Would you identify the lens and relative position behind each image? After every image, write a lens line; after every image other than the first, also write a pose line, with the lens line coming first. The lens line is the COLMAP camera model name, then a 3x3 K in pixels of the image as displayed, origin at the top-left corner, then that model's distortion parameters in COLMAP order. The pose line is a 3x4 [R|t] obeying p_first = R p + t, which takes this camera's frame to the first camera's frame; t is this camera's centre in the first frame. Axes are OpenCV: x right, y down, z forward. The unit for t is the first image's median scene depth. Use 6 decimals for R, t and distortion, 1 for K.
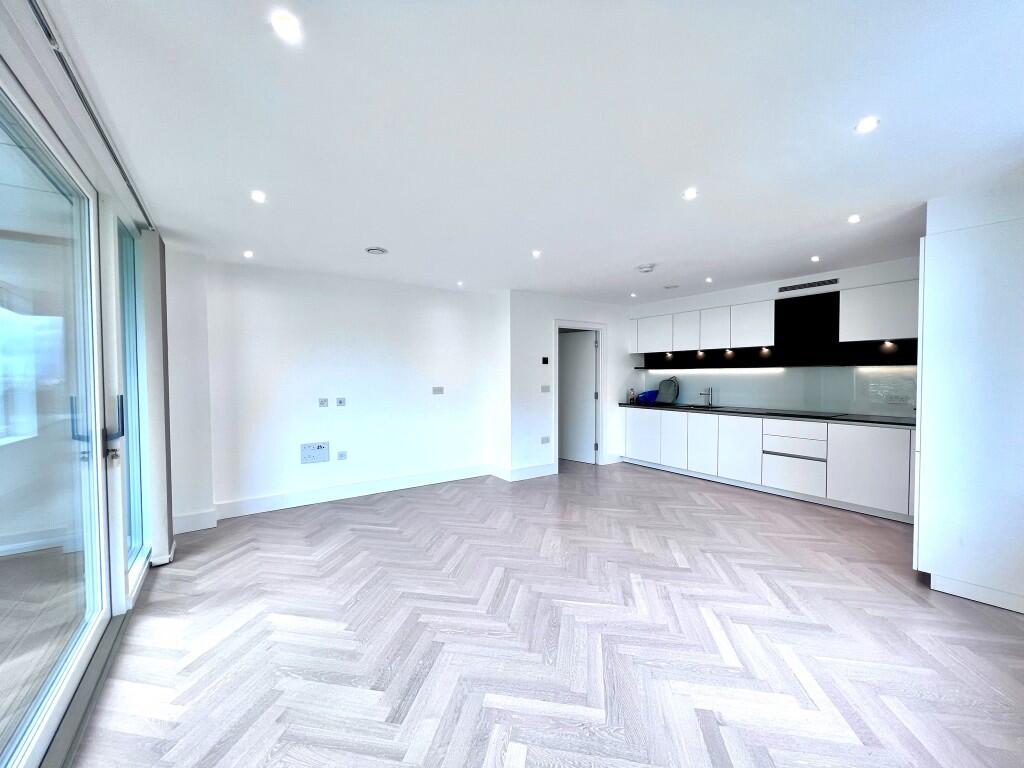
lens RADIAL K [[409.6, 0, 512.7], [0, 409.6, 386.5], [0, 0, 1]] dist [-0.000209, -0.000089]
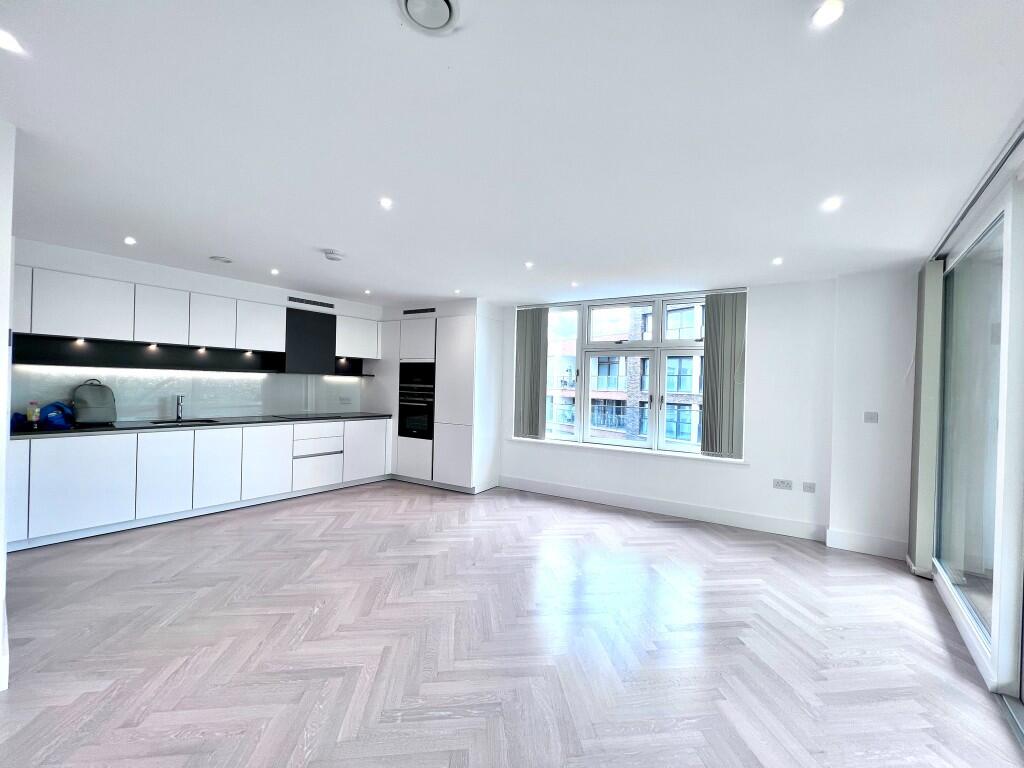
lens RADIAL K [[409.6, 0, 512.7], [0, 409.6, 386.5], [0, 0, 1]] dist [-0.000209, -0.000089]
pose [[-0.296187, -0.006239, 0.955109, -0.511566], [0.003591, 0.999964, 0.007646, -0.021338], [-0.955123, 0.005694, -0.296154, 0.789575]]
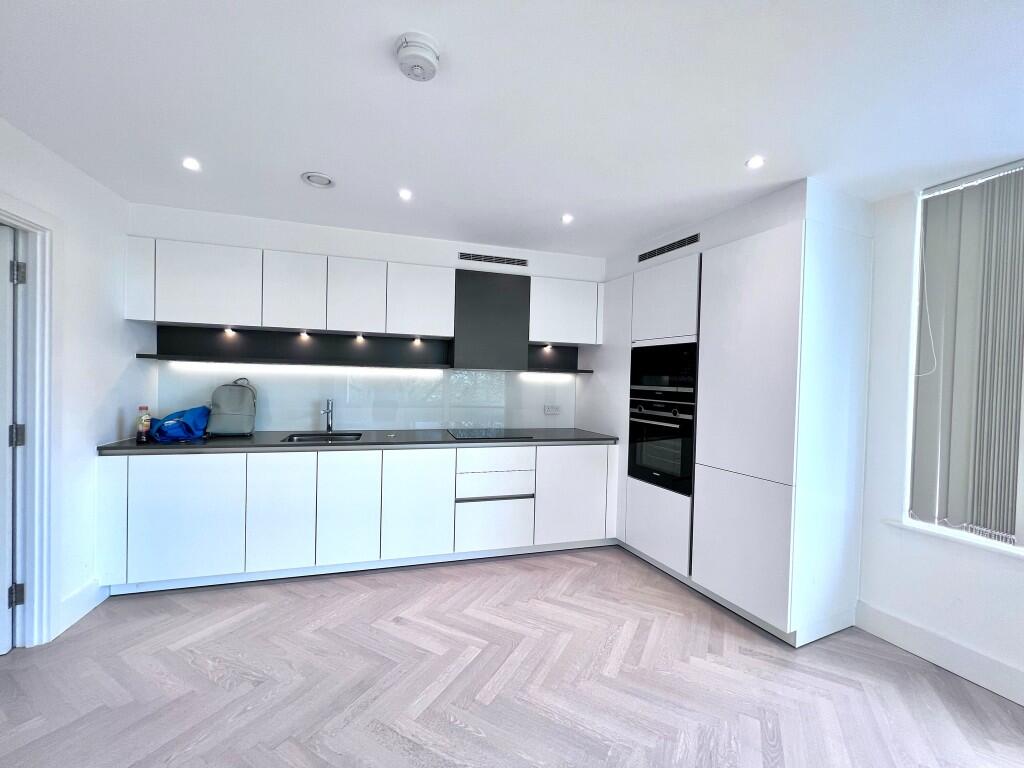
lens RADIAL K [[409.6, 0, 512.7], [0, 409.6, 386.5], [0, 0, 1]] dist [-0.000209, -0.000089]
pose [[0.313011, -0.004488, 0.949739, 0.032247], [0.000697, 0.999990, 0.004496, -0.021756], [-0.949749, -0.000745, 0.313010, 0.722598]]
